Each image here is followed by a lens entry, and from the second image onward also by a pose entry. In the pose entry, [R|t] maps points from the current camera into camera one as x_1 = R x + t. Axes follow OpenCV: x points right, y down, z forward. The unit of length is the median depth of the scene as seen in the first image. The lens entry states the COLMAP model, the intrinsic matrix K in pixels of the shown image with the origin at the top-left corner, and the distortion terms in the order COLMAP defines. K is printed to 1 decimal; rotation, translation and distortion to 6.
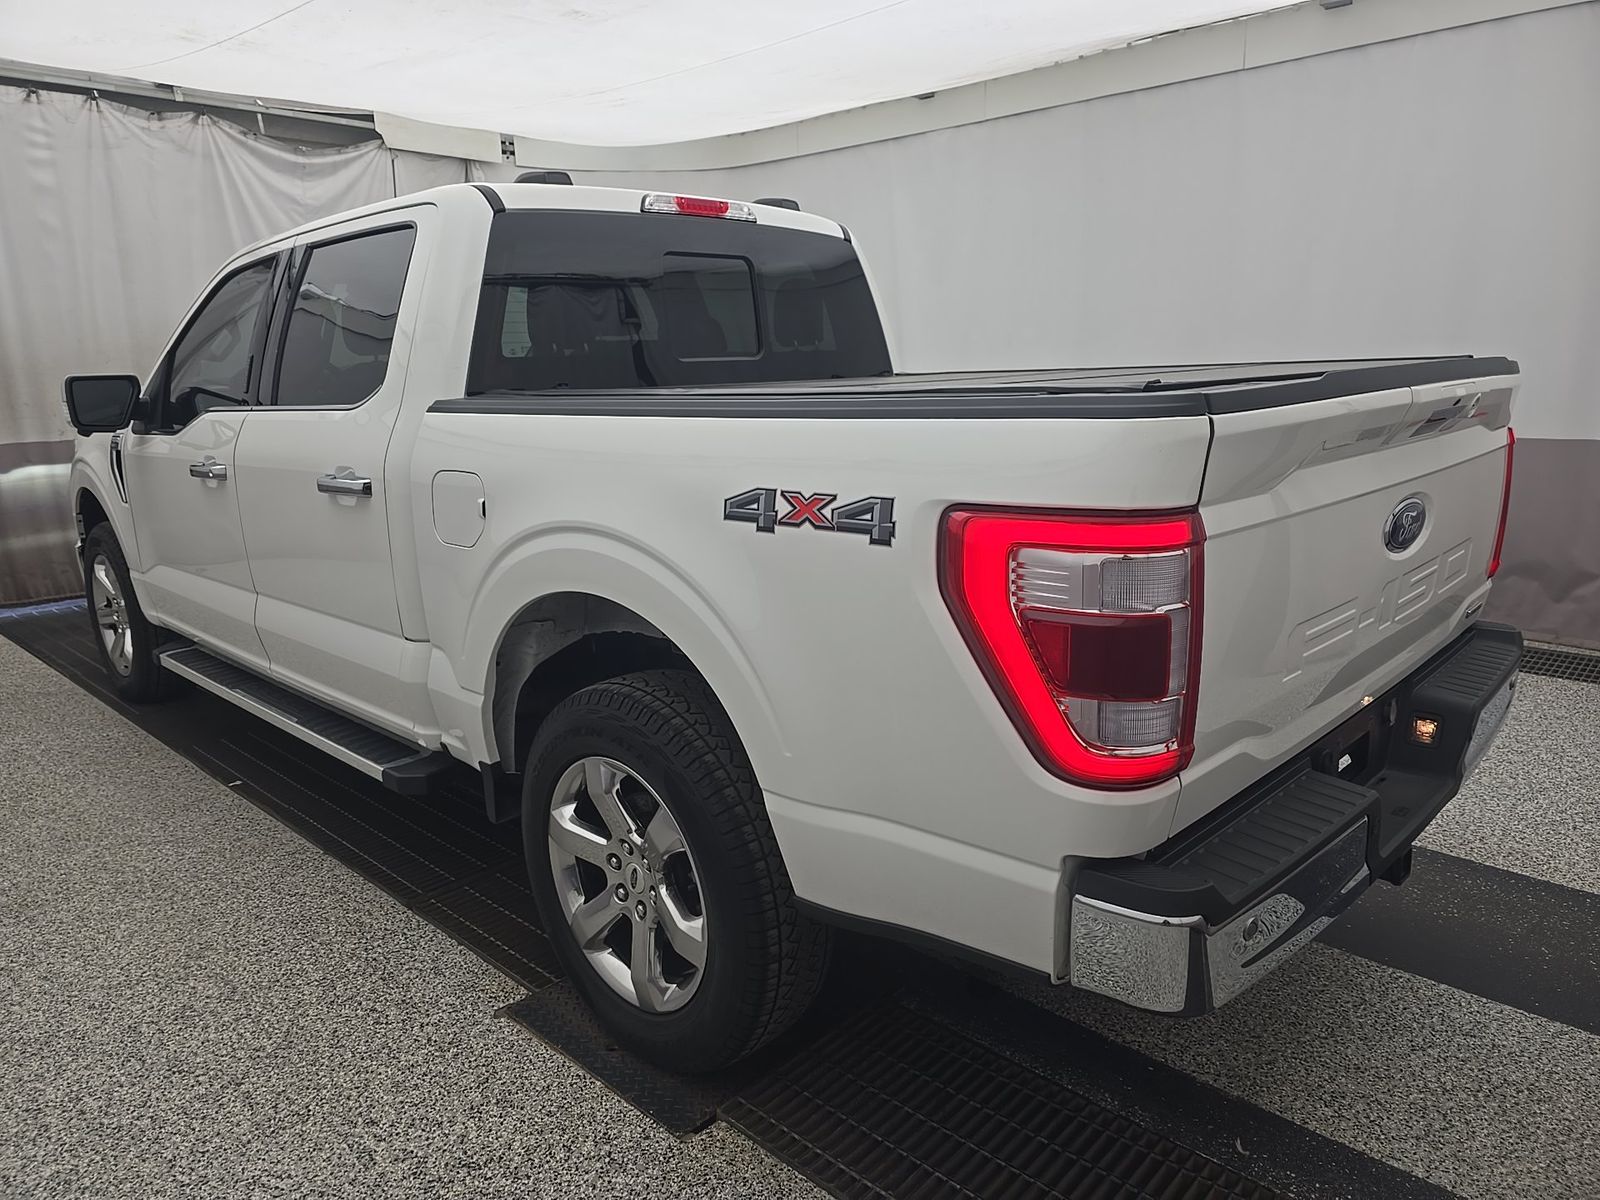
lens RADIAL K [[1078.2, 0, 791.2], [0, 1078.2, 600.7], [0, 0, 1]] dist [0.021173, -0.033502]
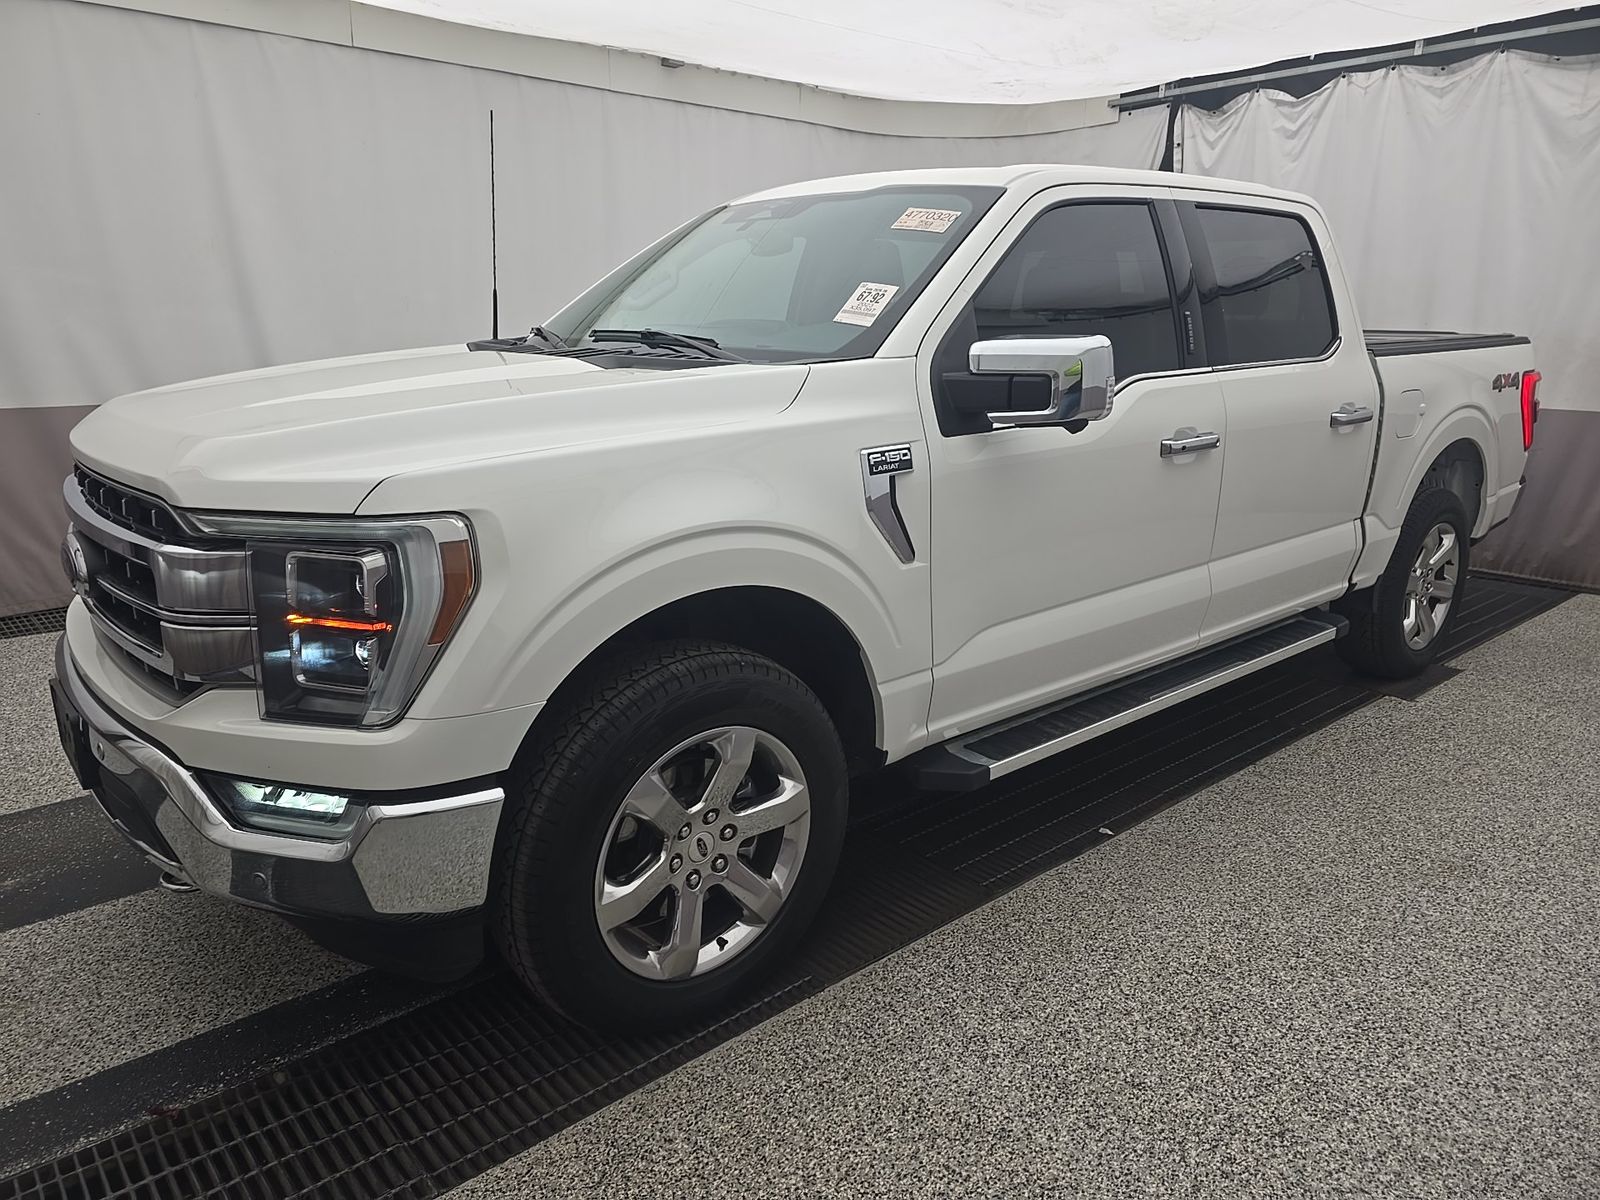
lens RADIAL K [[1078.2, 0, 791.2], [0, 1078.2, 600.7], [0, 0, 1]] dist [0.021173, -0.033502]
pose [[0.094208, -0.226322, 0.969486, -1.452540], [0.203728, 0.957591, 0.203749, -0.242546], [-0.974484, 0.178317, 0.136321, 1.224749]]
